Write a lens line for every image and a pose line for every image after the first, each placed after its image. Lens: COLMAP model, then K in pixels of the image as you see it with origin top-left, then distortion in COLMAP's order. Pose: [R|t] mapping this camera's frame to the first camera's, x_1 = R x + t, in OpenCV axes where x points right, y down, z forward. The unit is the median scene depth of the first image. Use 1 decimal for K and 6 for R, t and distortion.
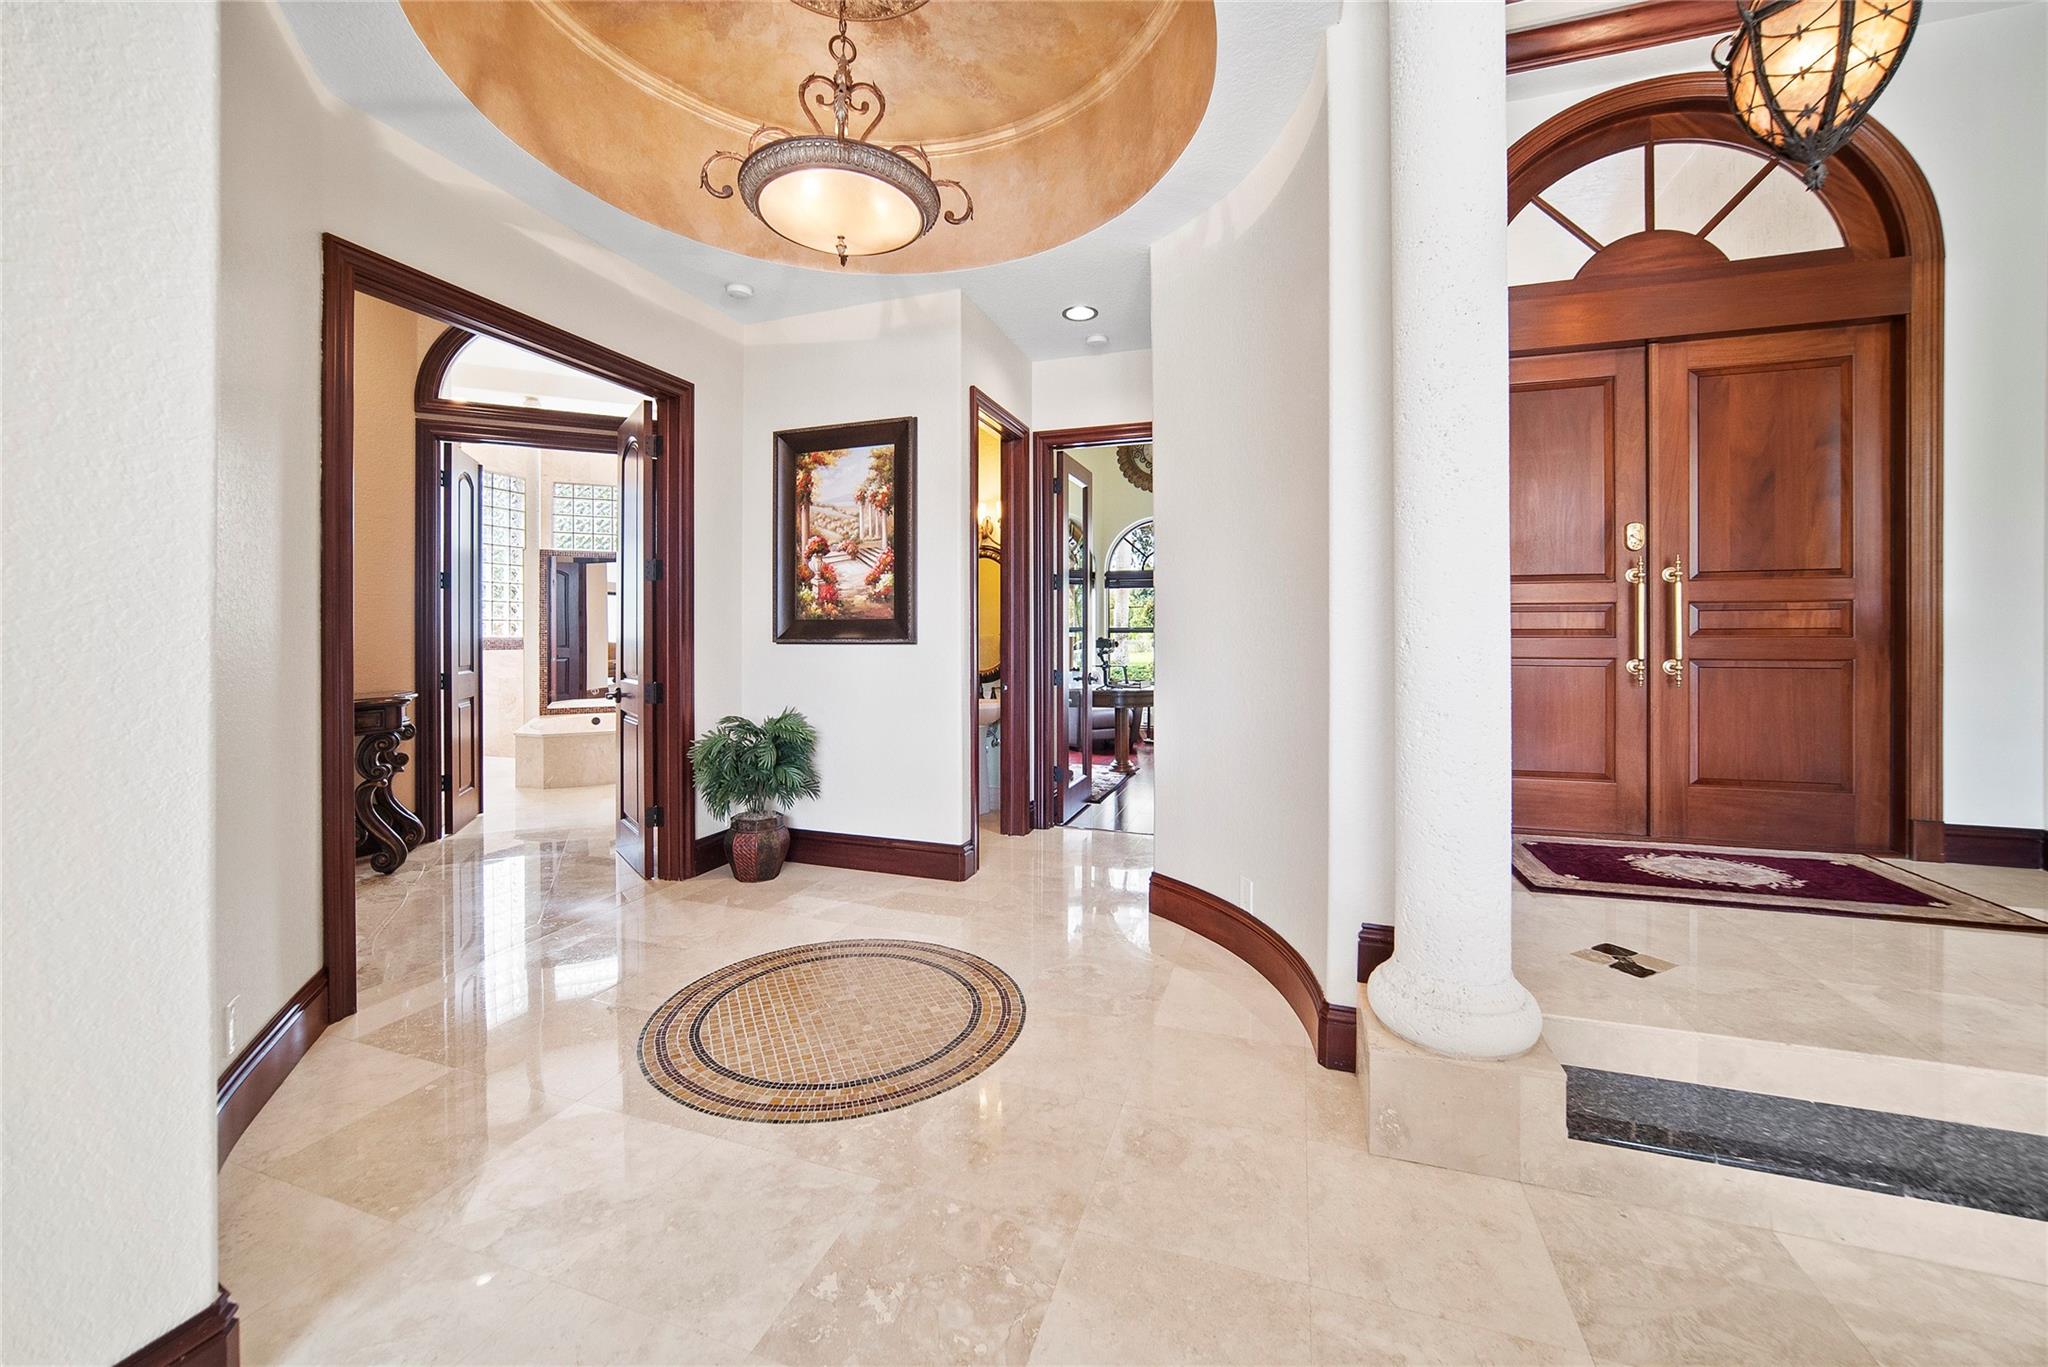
lens RADIAL K [[801.1, 0, 1014.0], [0, 801.1, 630.2], [0, 0, 1]] dist [-0.003074, 0.002349]
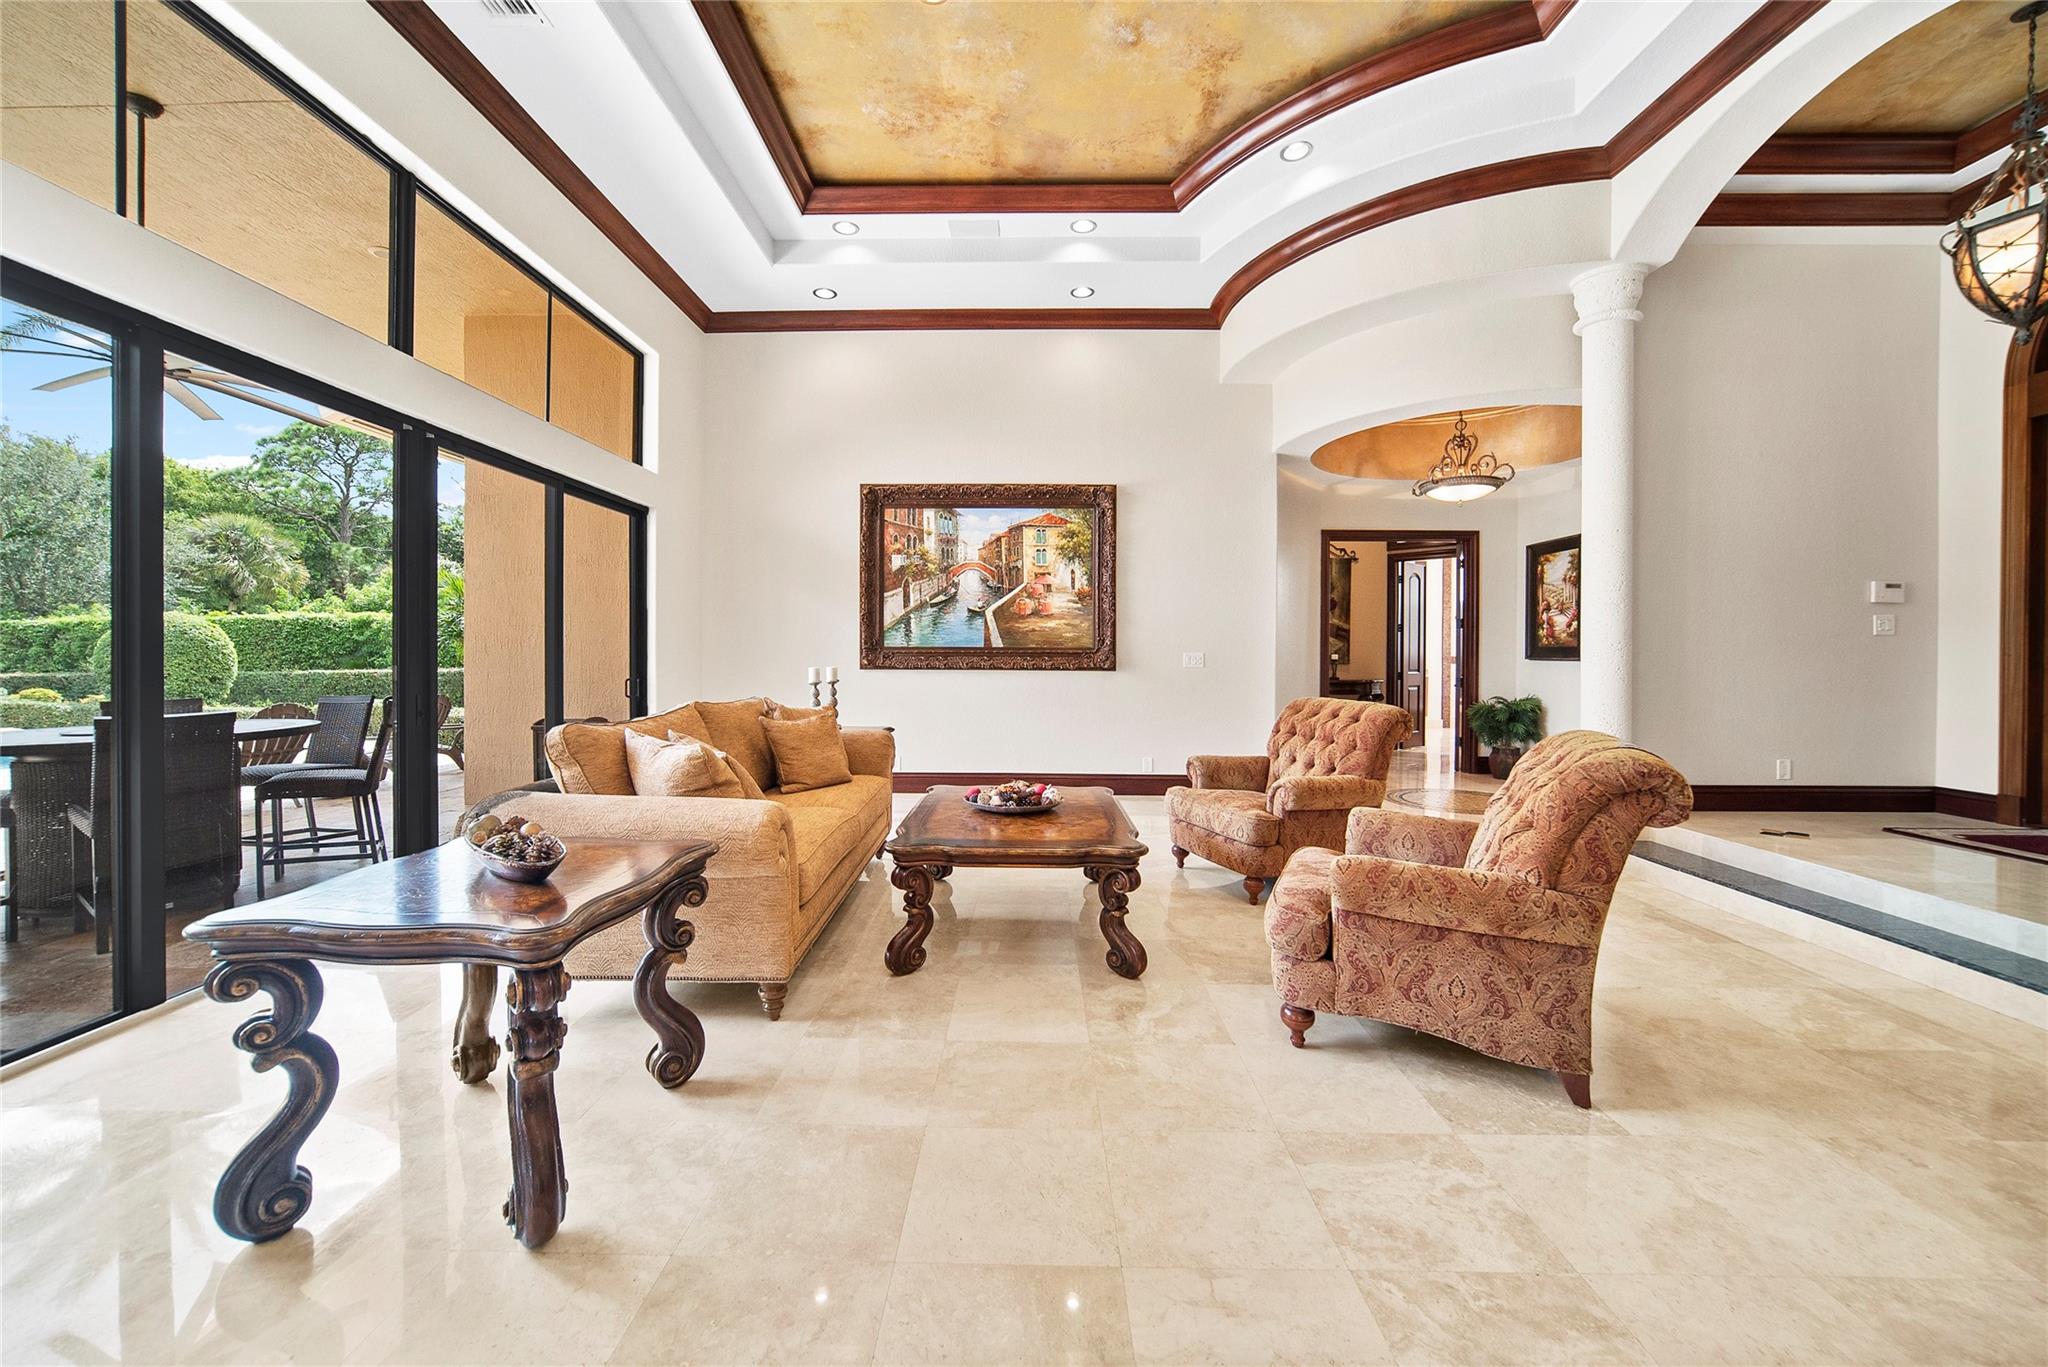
lens RADIAL K [[801.1, 0, 1013.7], [0, 801.1, 662.0], [0, 0, 1]] dist [-0.003074, 0.002349]
pose [[0.298456, 0.019950, -0.954215, 1.135576], [-0.011644, 0.999783, 0.017261, 0.003457], [0.954352, 0.005960, 0.298624, -0.697897]]
